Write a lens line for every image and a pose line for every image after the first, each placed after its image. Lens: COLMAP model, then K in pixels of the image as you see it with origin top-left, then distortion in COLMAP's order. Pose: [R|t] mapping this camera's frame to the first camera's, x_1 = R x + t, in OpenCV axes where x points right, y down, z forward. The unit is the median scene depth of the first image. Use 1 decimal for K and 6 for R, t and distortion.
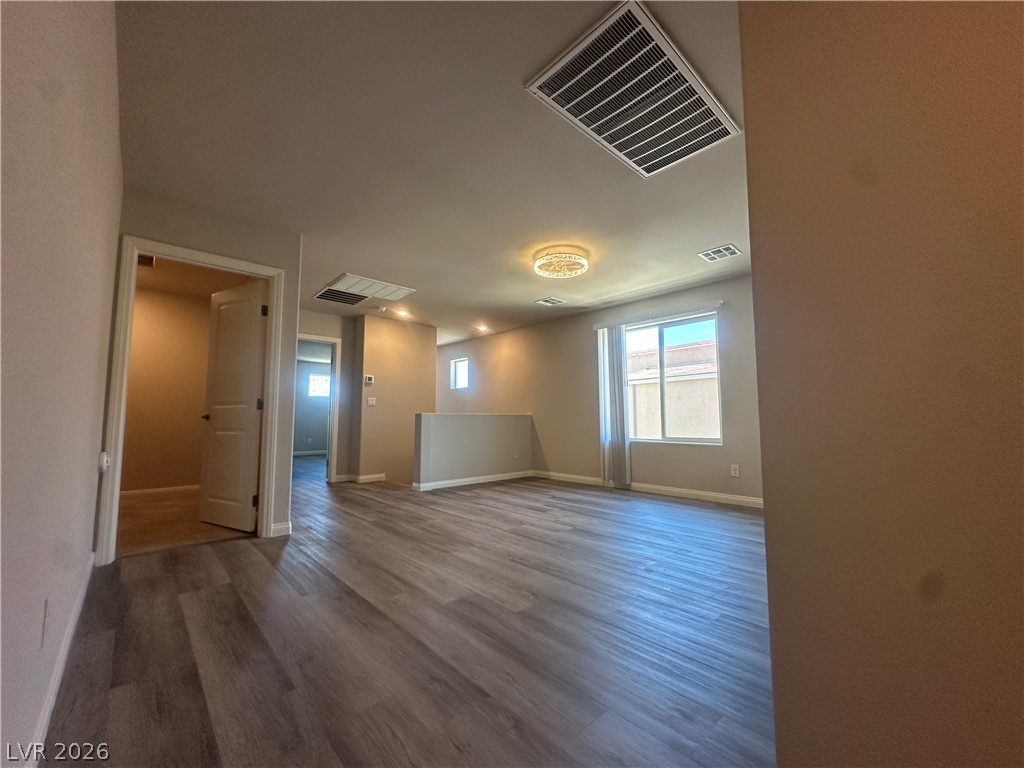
lens RADIAL K [[409.5, 0, 512.0], [0, 409.5, 384.0], [0, 0, 1]] dist [-0.000359, 0.000021]
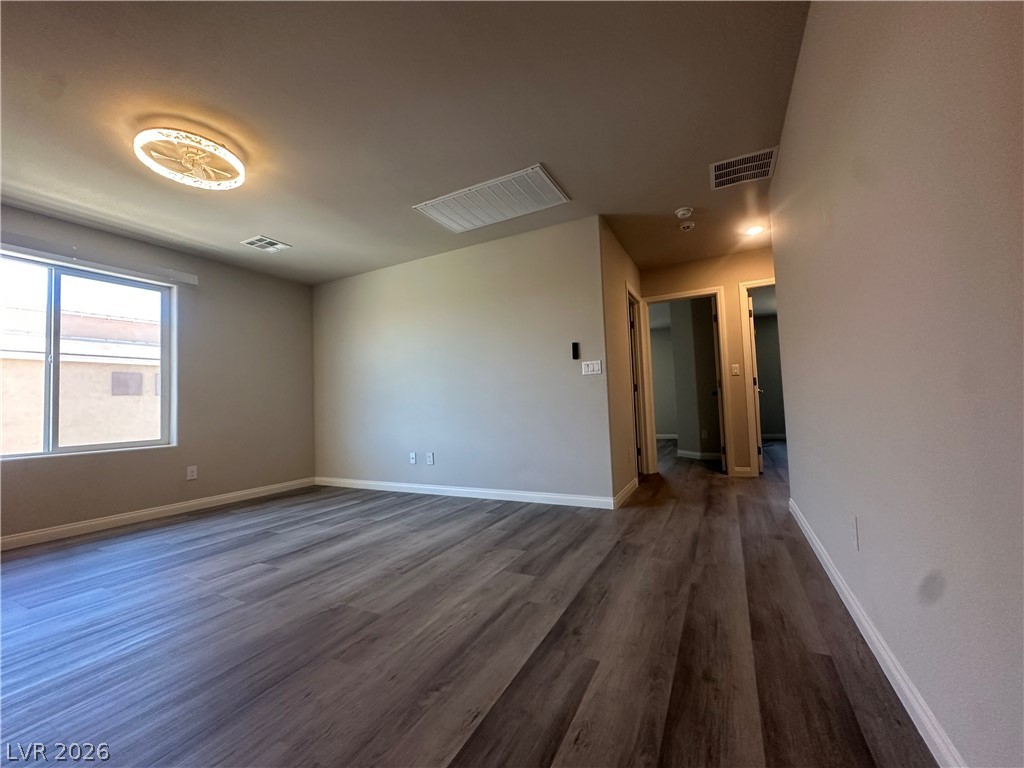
lens RADIAL K [[409.5, 0, 512.0], [0, 409.5, 384.0], [0, 0, 1]] dist [-0.000359, 0.000021]
pose [[-0.338752, 0.064322, 0.938675, -0.946346], [-0.044014, 0.995485, -0.084099, 0.115076], [-0.939846, -0.069804, -0.334391, 1.176535]]
